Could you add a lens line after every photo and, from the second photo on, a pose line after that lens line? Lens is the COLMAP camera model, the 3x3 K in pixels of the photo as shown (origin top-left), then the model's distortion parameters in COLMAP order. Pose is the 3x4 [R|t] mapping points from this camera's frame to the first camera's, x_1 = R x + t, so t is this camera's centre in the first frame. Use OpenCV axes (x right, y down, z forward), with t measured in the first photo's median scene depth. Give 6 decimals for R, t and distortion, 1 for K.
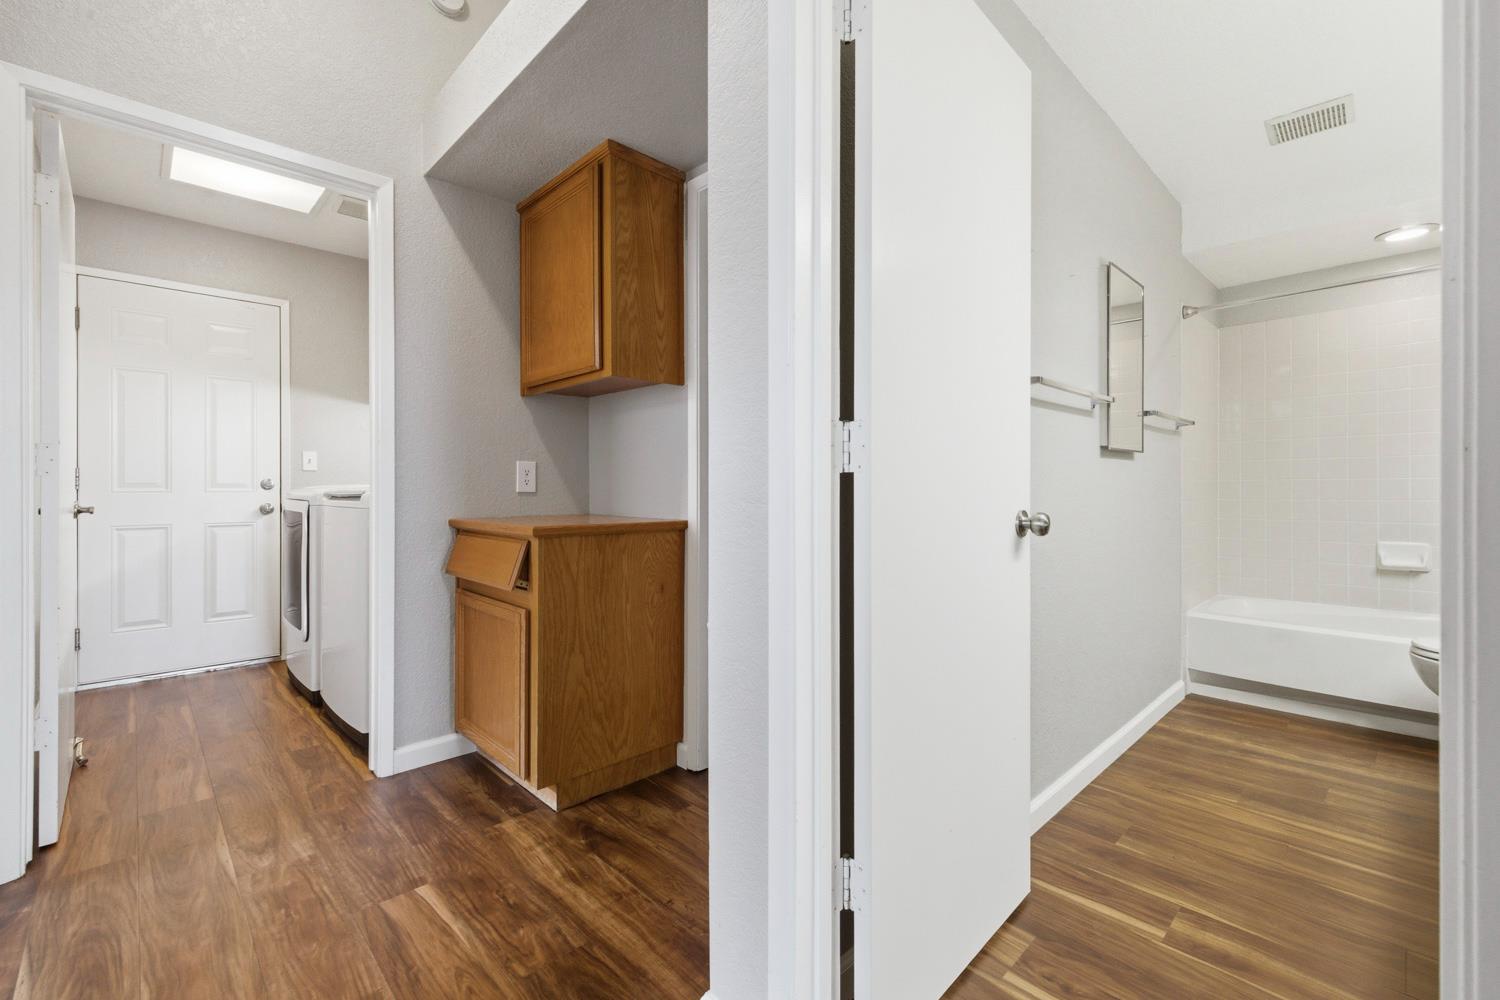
lens RADIAL K [[636.5, 0, 749.5], [0, 636.5, 491.6], [0, 0, 1]] dist [0.001332, 0.000382]
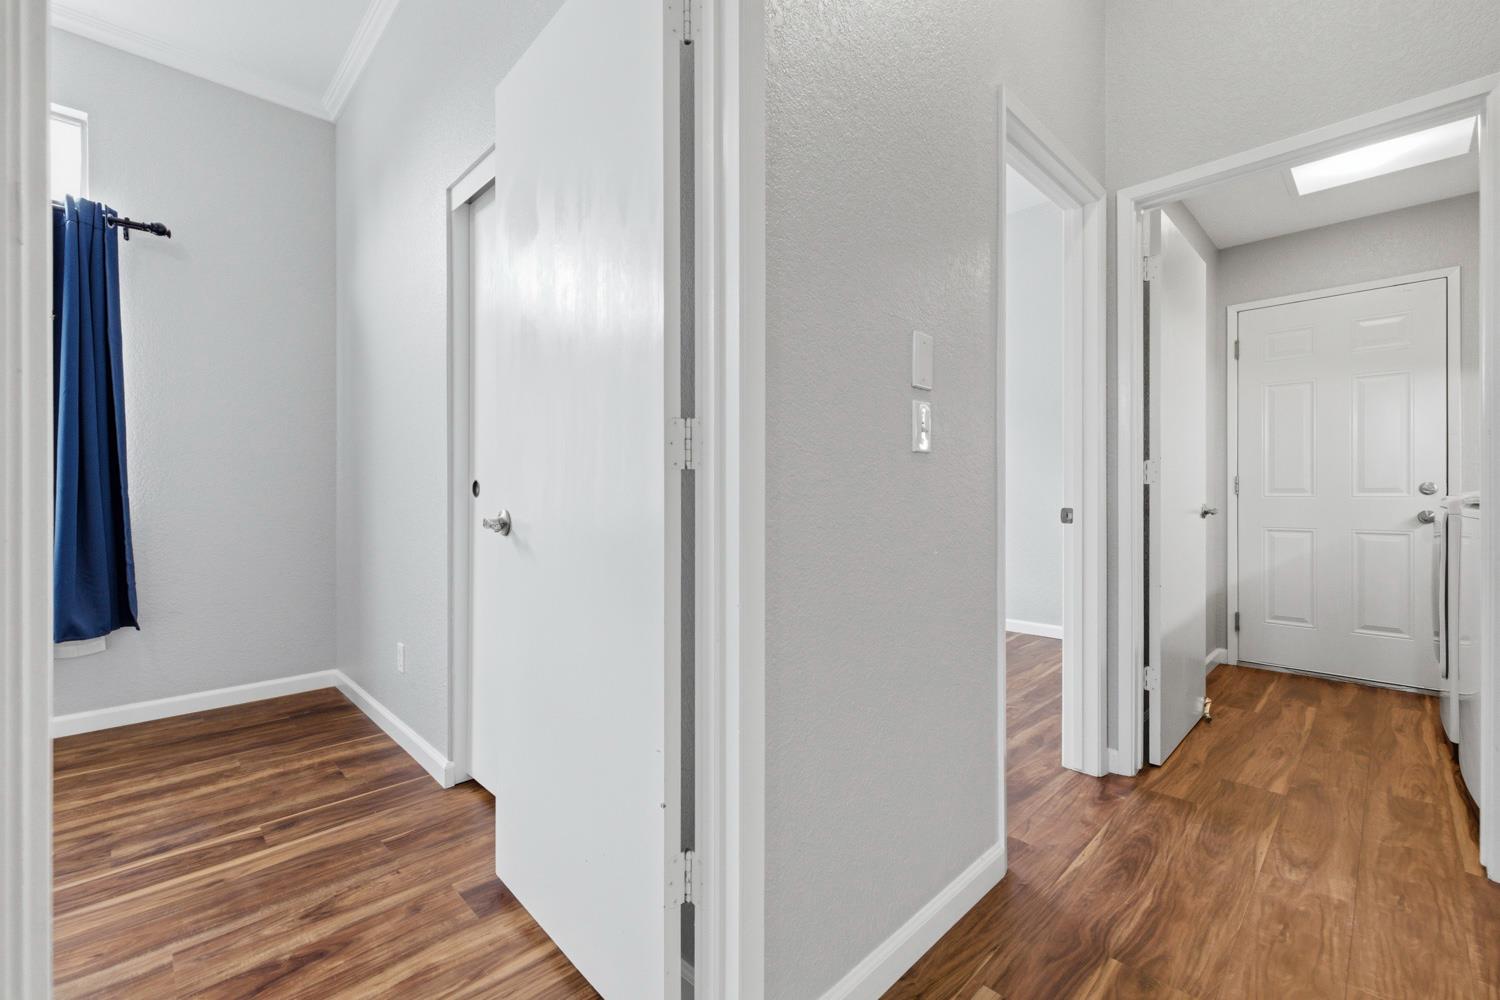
lens RADIAL K [[630.9, 0, 748.5], [0, 630.9, 492.4], [0, 0, 1]] dist [0.003687, 0.000268]
pose [[0.005349, -0.004326, -0.999976, 0.202057], [-0.004309, 0.999981, -0.004350, 0.003118], [0.999976, 0.004333, 0.005331, 0.157171]]
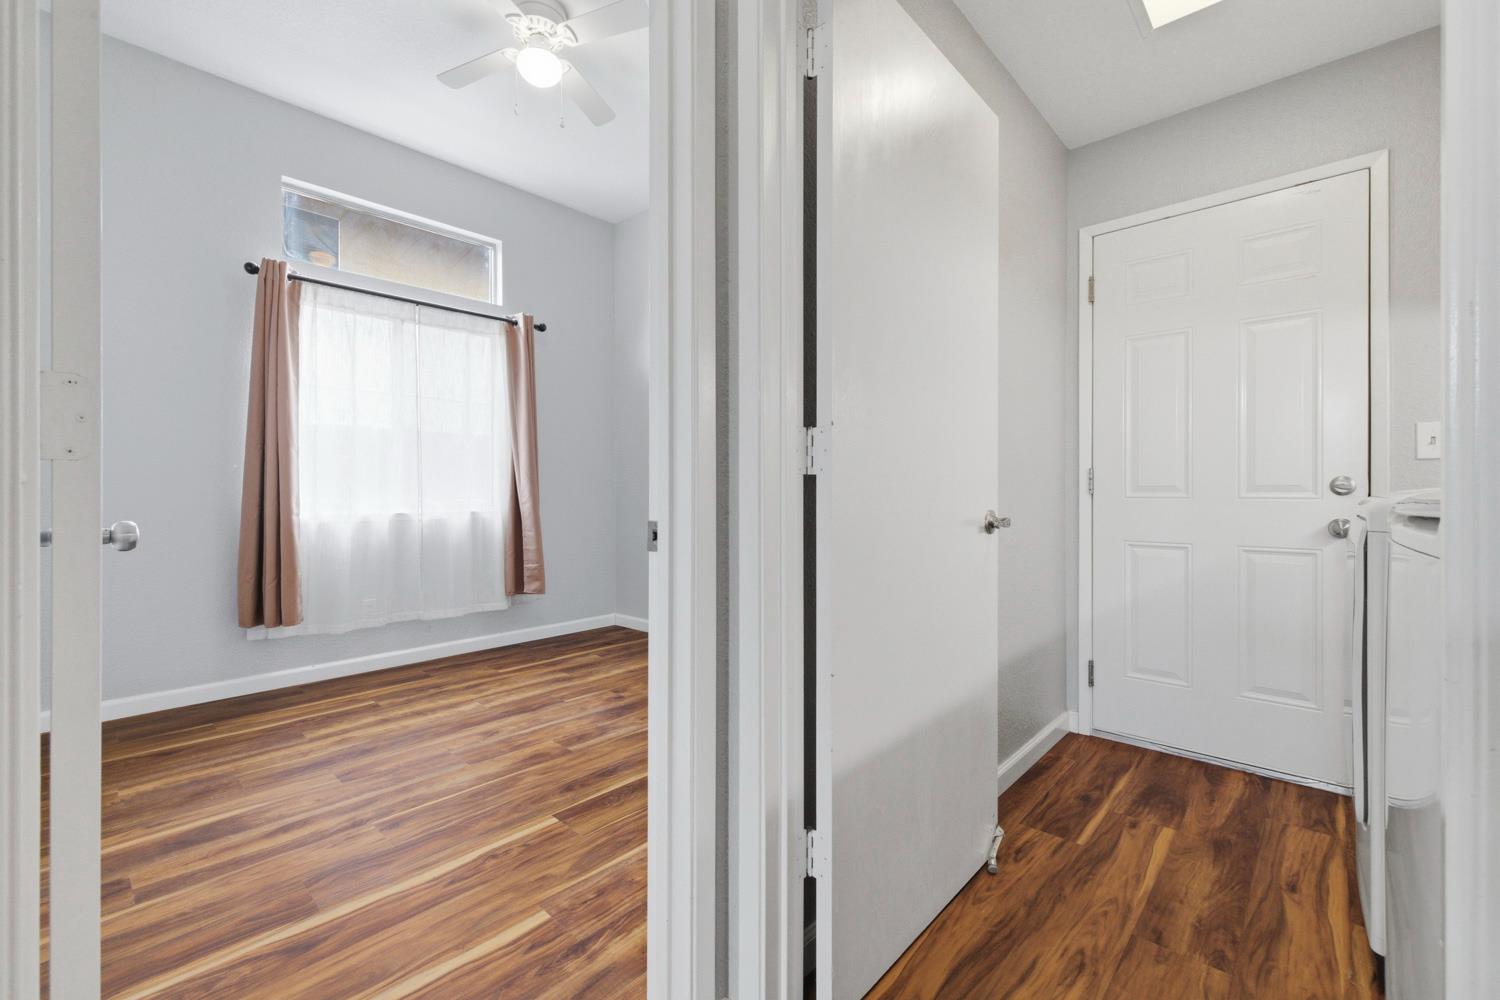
lens RADIAL K [[630.9, 0, 748.5], [0, 630.9, 492.4], [0, 0, 1]] dist [0.003687, 0.000268]
pose [[0.059451, -0.002799, -0.998227, -0.450229], [-0.005122, 0.999982, -0.003109, -0.001876], [0.998218, 0.005298, 0.059436, 0.894011]]
